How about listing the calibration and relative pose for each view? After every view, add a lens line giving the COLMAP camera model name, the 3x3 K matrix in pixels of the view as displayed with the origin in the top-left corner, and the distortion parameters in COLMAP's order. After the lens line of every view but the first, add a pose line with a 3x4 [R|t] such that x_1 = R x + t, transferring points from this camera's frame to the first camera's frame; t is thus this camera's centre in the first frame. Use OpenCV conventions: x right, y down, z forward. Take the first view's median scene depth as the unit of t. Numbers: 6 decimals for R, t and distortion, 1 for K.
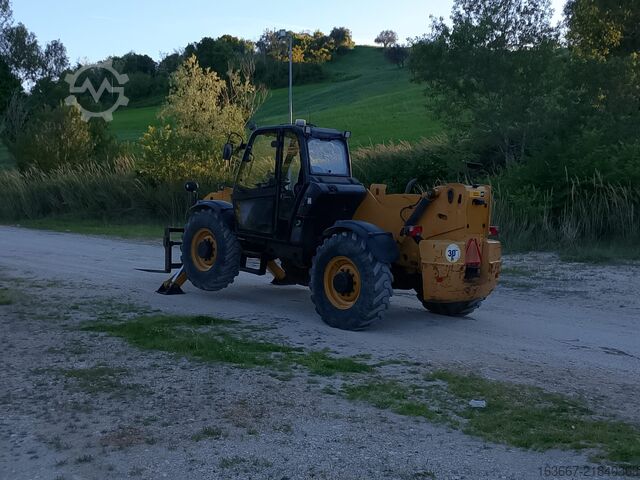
lens RADIAL K [[855.8, 0, 331.4], [0, 855.8, 240.9], [0, 0, 1]] dist [0.089246, -0.101482]
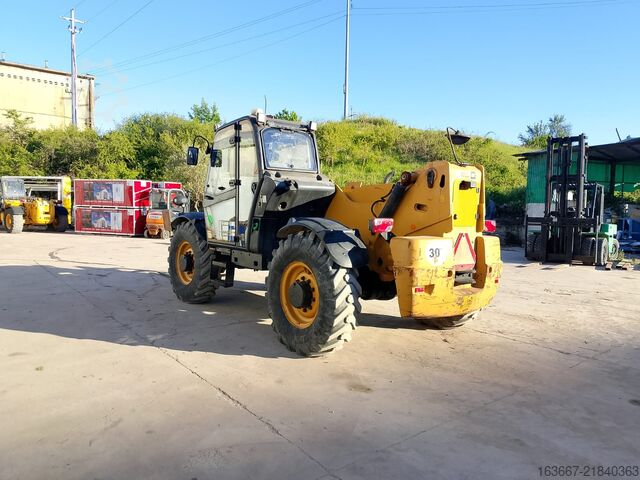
lens RADIAL K [[501.4, 0, 320.0], [0, 501.4, 240.0], [0, 0, 1]] dist [-0.025476, -0.007211]
pose [[0.991982, -0.038457, -0.120384, 0.084470], [0.033956, 0.998653, -0.039224, 0.014945], [0.121730, 0.034822, 0.991952, 0.498505]]
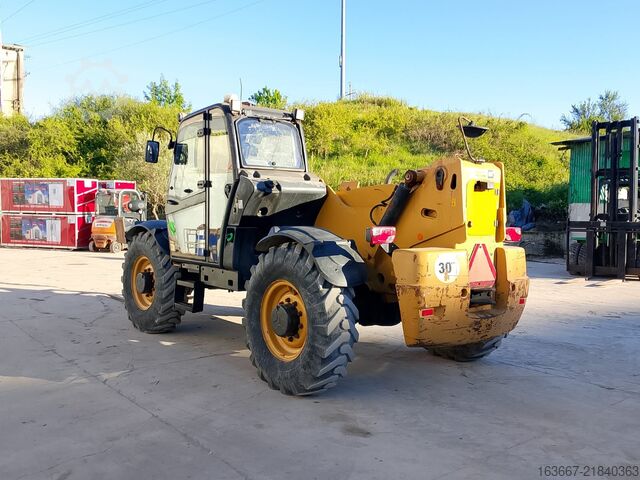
lens RADIAL K [[644.4, 0, 318.6], [0, 644.4, 231.3], [0, 0, 1]] dist [-0.004059, -0.013021]
pose [[0.992592, -0.051764, -0.109918, 0.091302], [0.044284, 0.996603, -0.069436, 0.014529], [0.113138, 0.064054, 0.991512, 0.471173]]
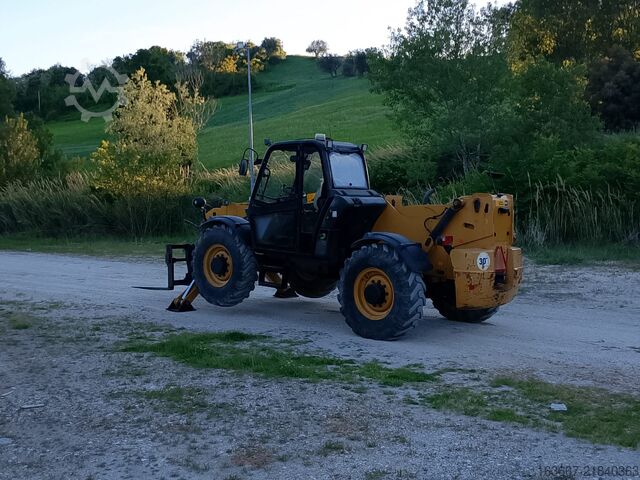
lens RADIAL K [[855.8, 0, 331.4], [0, 855.8, 240.9], [0, 0, 1]] dist [0.089246, -0.101482]
pose [[0.995802, -0.031292, 0.086016, -0.113393], [0.032131, 0.999448, -0.008391, -0.006479], [-0.085706, 0.011120, 0.996258, -0.007922]]
